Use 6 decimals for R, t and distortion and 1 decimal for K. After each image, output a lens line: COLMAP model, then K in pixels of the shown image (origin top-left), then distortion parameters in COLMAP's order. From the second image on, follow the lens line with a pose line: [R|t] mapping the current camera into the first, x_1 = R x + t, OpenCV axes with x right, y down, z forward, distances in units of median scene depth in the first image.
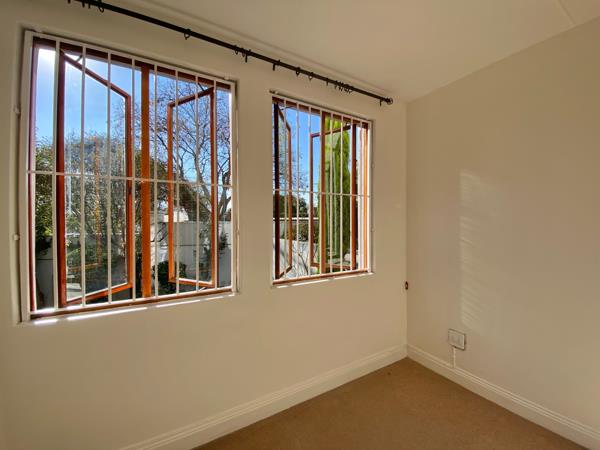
lens RADIAL K [[238.8, 0, 300.0], [0, 238.8, 225.0], [0, 0, 1]] dist [0.000253, -0.000210]
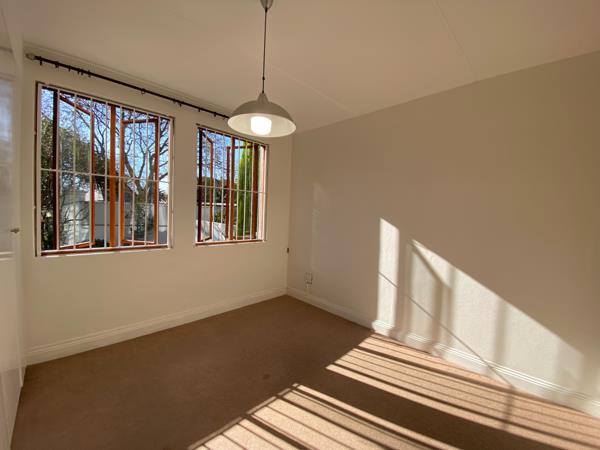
lens RADIAL K [[241.2, 0, 307.1], [0, 241.2, 227.7], [0, 0, 1]] dist [-0.026775, -0.000065]
pose [[0.957811, 0.027377, 0.286092, 0.129437], [-0.044526, 0.997569, 0.053611, 0.013151], [-0.283929, -0.064088, 0.956701, -0.686602]]
